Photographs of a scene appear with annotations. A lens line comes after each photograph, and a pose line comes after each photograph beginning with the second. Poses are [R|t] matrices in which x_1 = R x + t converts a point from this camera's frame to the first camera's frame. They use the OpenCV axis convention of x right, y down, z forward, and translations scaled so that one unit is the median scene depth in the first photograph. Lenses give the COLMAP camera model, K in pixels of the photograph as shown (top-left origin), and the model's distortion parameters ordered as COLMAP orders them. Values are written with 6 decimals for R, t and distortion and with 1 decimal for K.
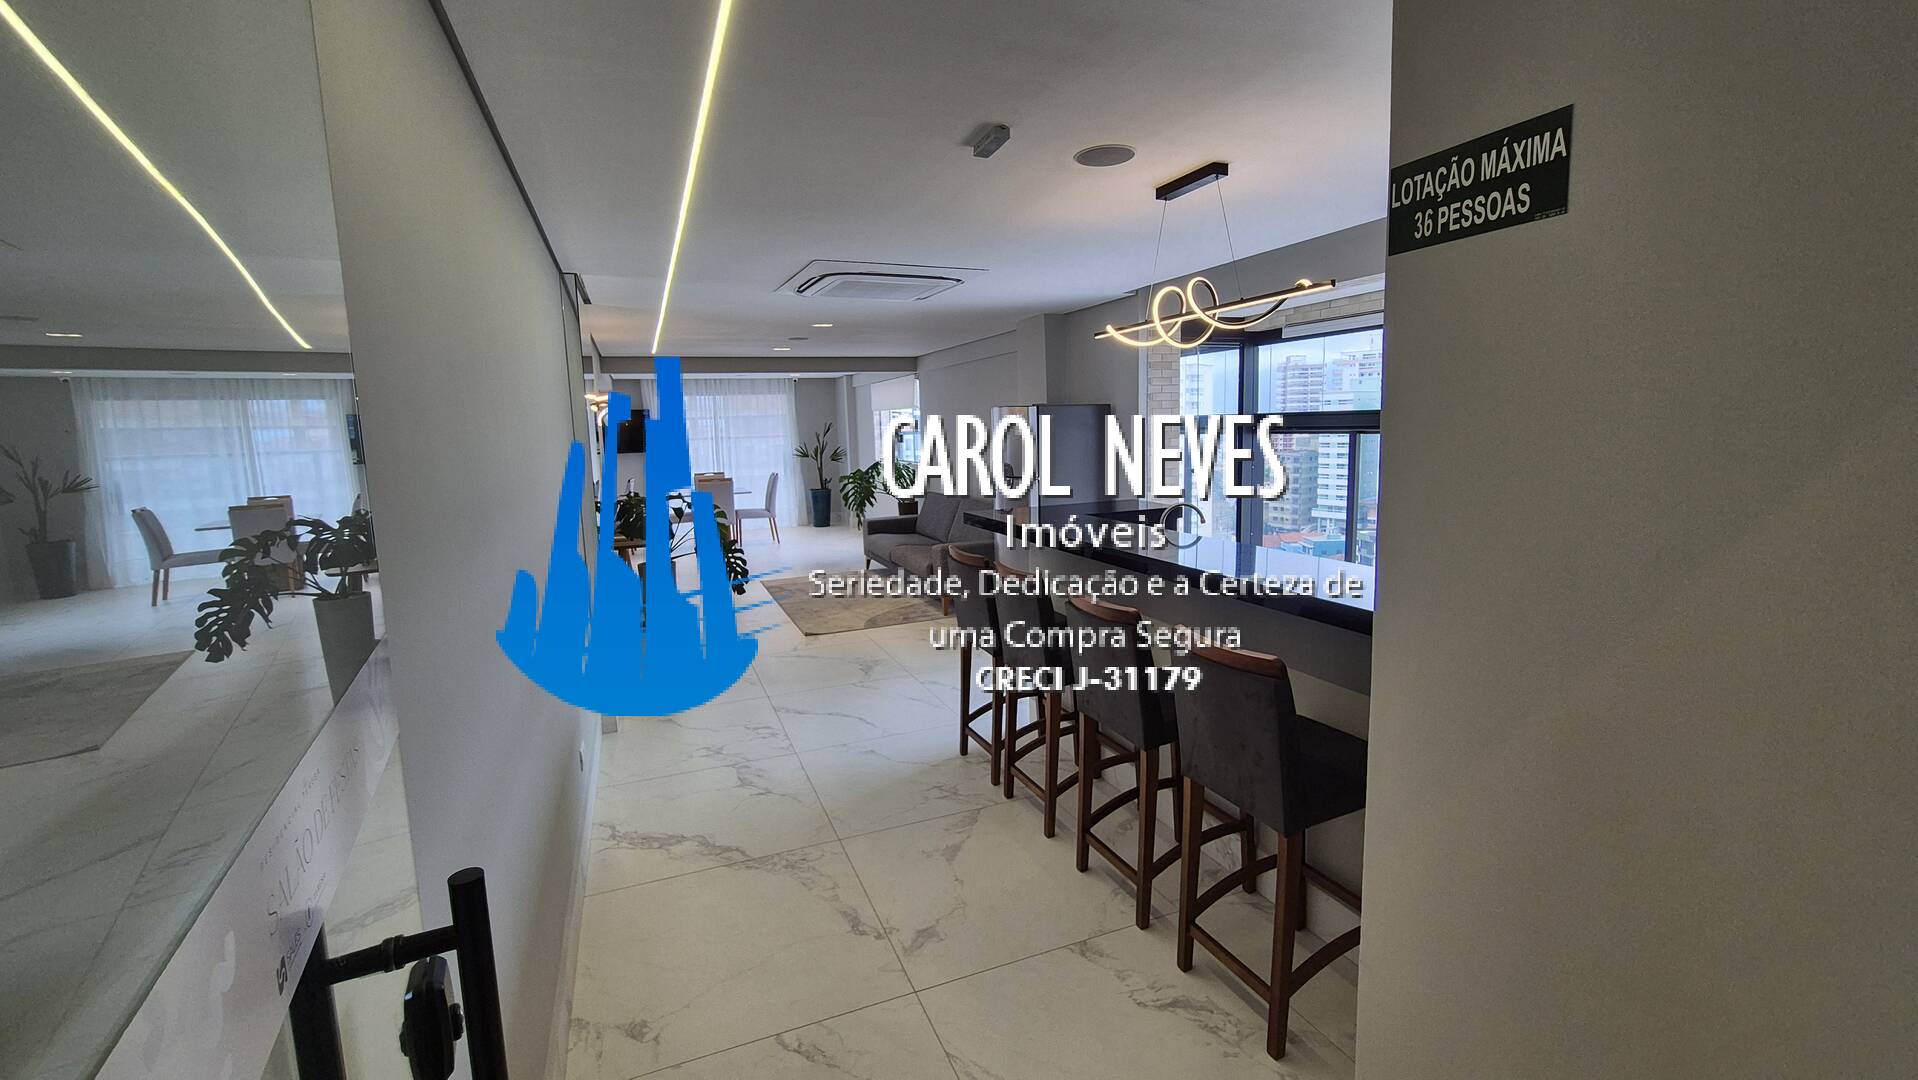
lens RADIAL K [[794.3, 0, 956.1], [0, 794.3, 538.1], [0, 0, 1]] dist [-0.002746, 0.000069]
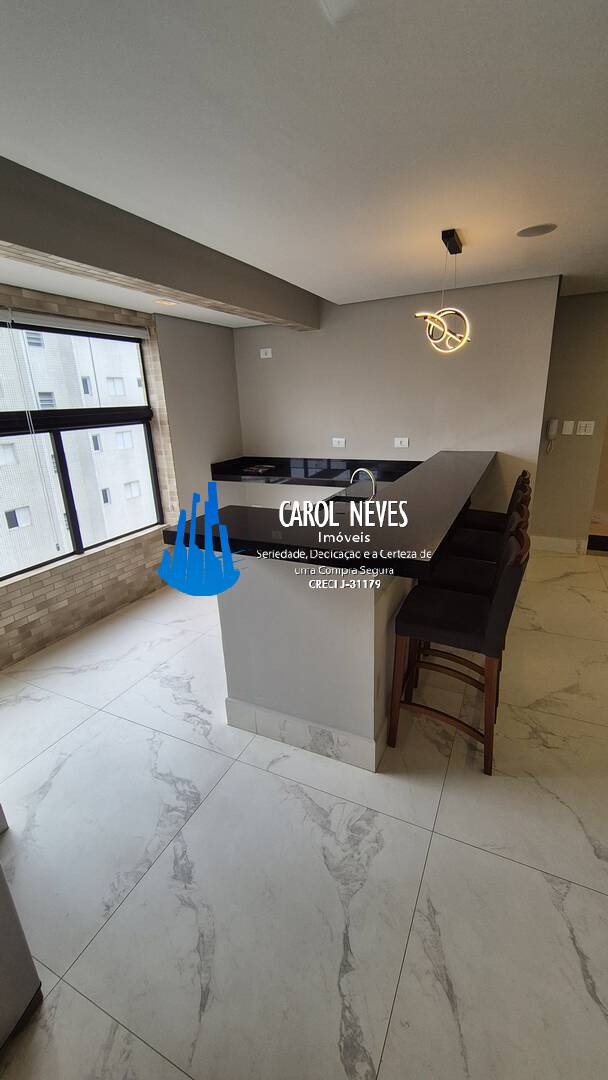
lens RADIAL K [[447.2, 0, 313.5], [0, 447.2, 543.0], [0, 0, 1]] dist [-0.002746, 0.000069]
pose [[-0.681467, -0.172828, 0.711149, -0.239617], [0.158041, 0.914035, 0.373581, -0.265116], [-0.714581, 0.366974, -0.595571, 1.866988]]
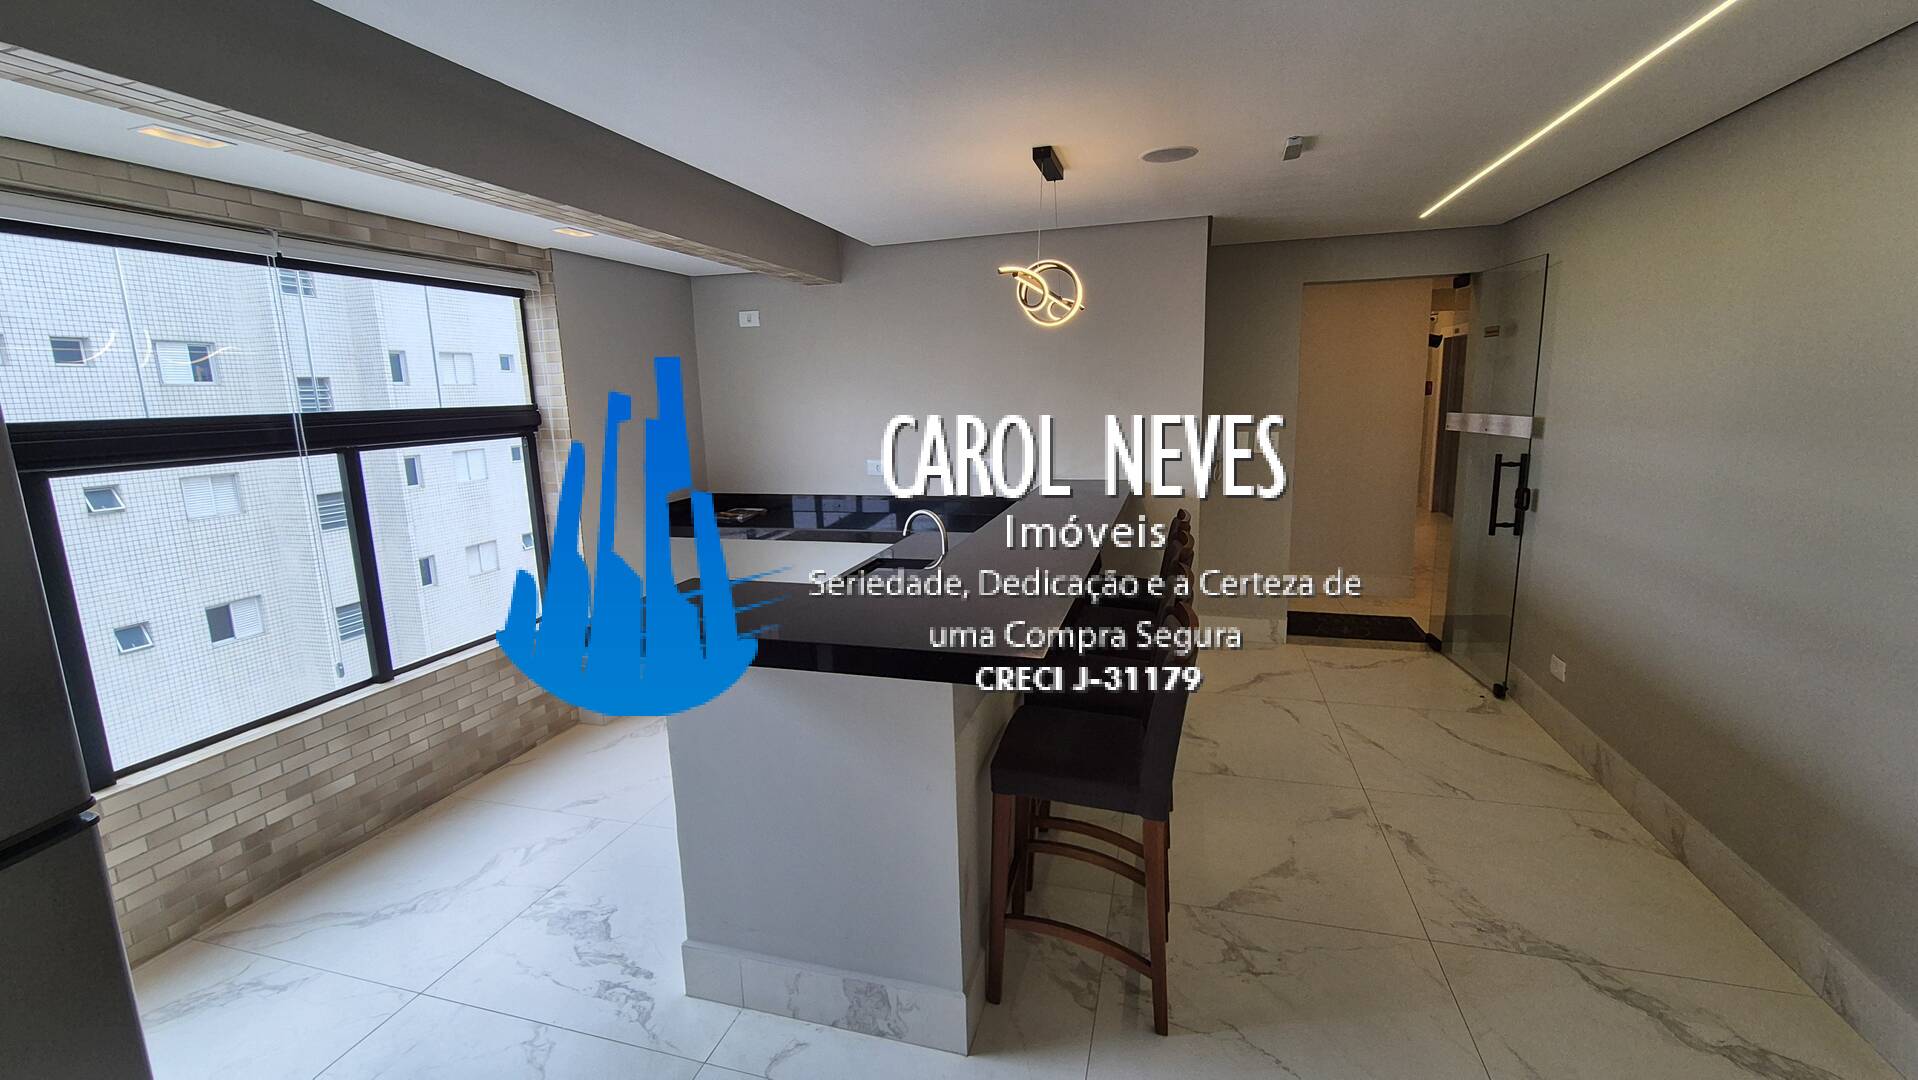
lens RADIAL K [[794.3, 0, 958.4], [0, 794.3, 538.9], [0, 0, 1]] dist [-0.002746, 0.000069]
pose [[-0.791315, -0.062312, 0.608225, -0.251132], [0.136355, 0.951753, 0.274907, -0.271586], [-0.596010, 0.300472, -0.744640, 1.892089]]
